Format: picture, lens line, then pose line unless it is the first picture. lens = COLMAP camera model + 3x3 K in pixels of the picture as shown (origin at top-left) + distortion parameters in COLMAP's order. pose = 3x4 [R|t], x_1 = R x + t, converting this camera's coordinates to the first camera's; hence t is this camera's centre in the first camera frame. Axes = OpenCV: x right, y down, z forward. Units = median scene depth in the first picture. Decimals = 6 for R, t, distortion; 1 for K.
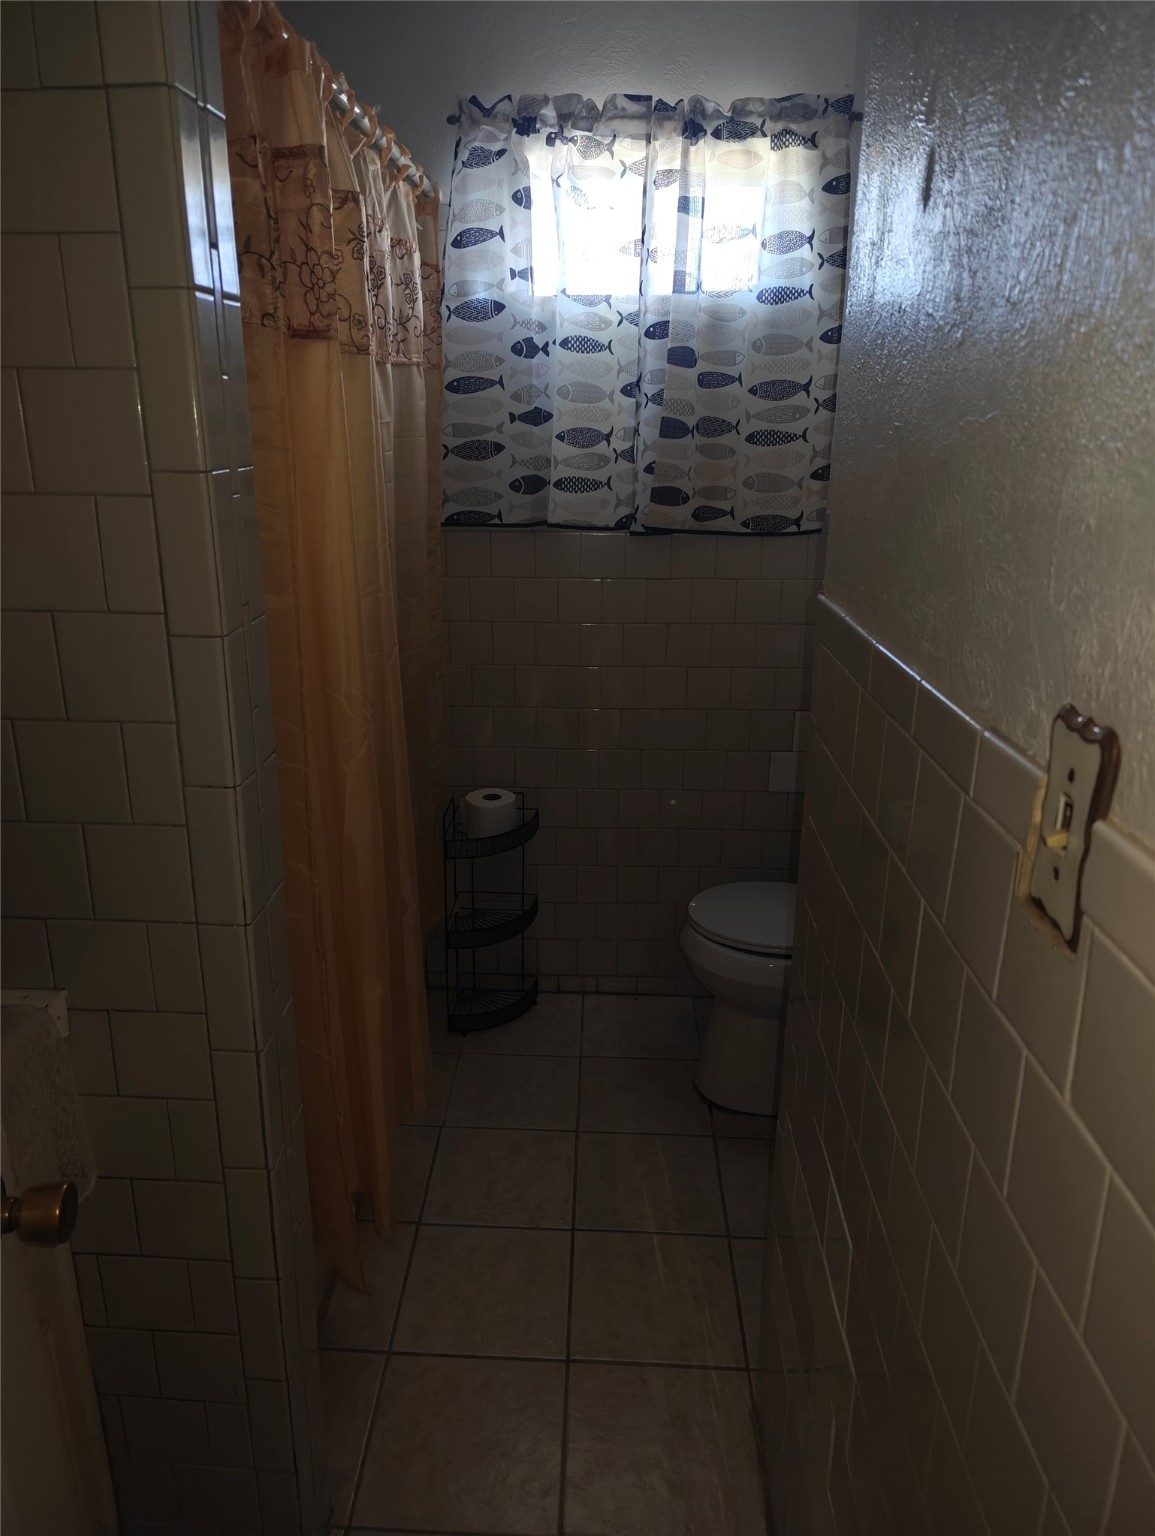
lens RADIAL K [[1073.3, 0, 570.9], [0, 1073.3, 765.7], [0, 0, 1]] dist [0.012358, -0.011491]
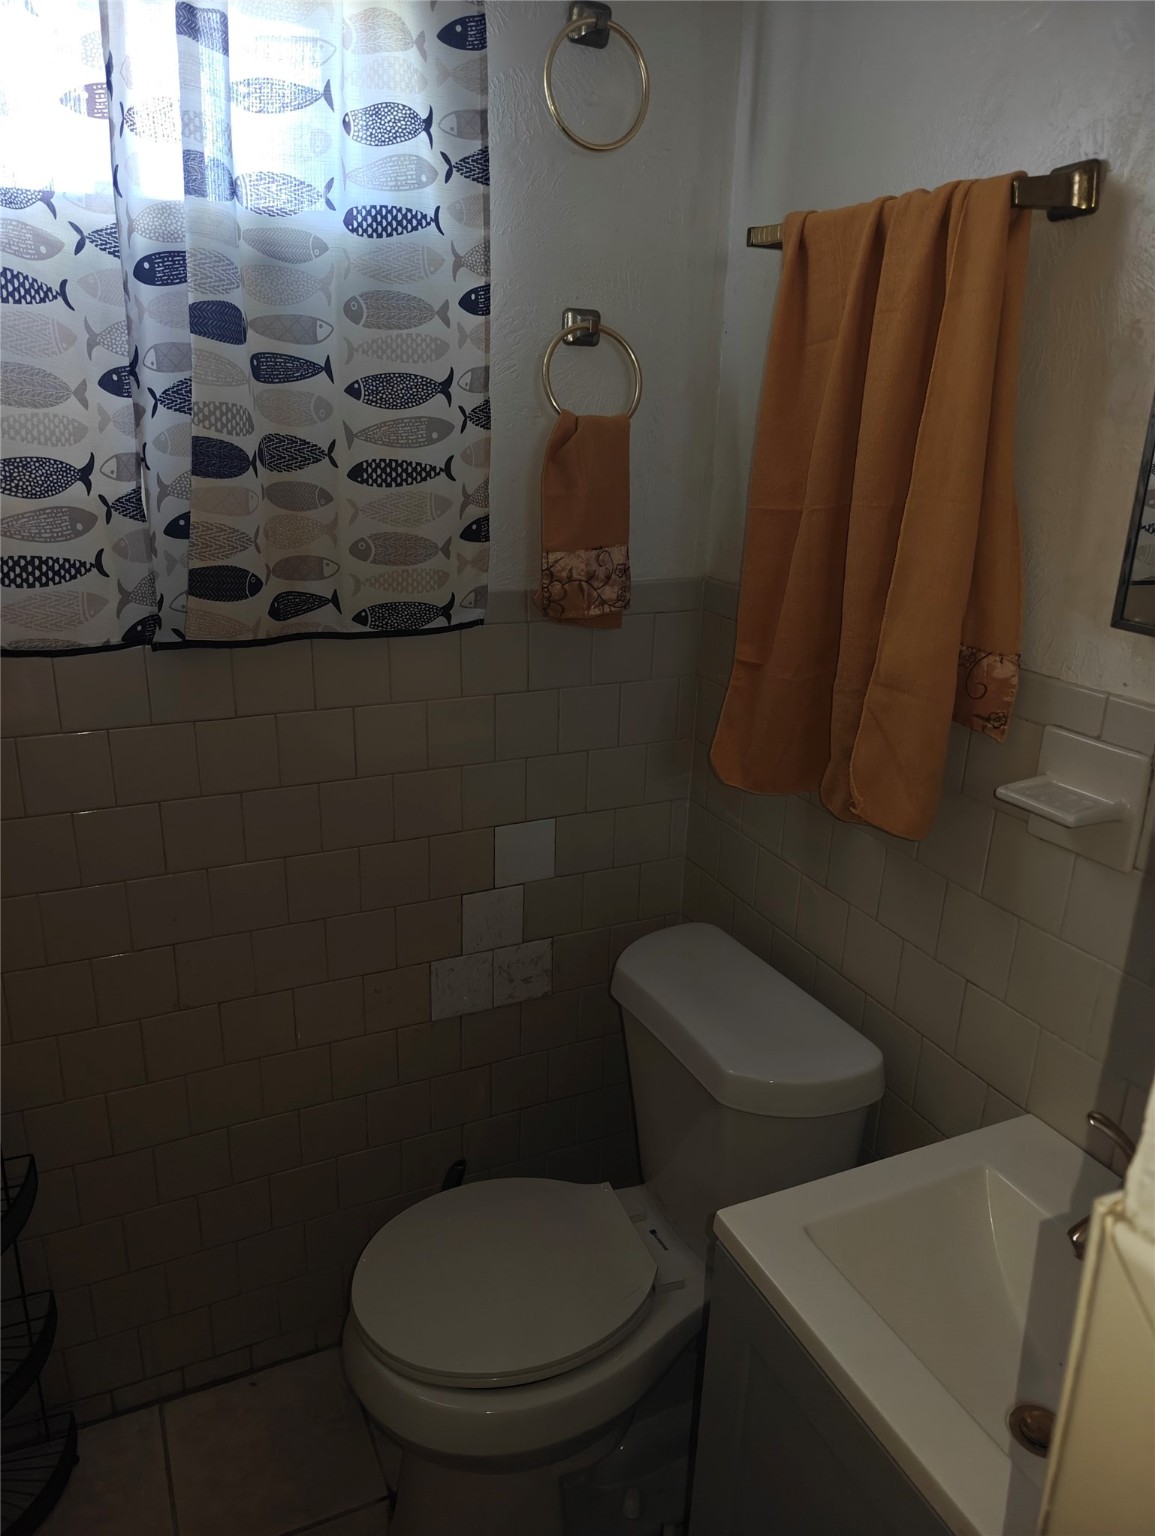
lens RADIAL K [[1073.3, 0, 576.7], [0, 1073.3, 775.0], [0, 0, 1]] dist [0.012358, -0.011491]
pose [[0.895175, -0.124648, 0.427931, 0.007198], [0.117085, 0.992144, 0.044066, -0.159455], [-0.430062, 0.010658, 0.902736, 0.441985]]
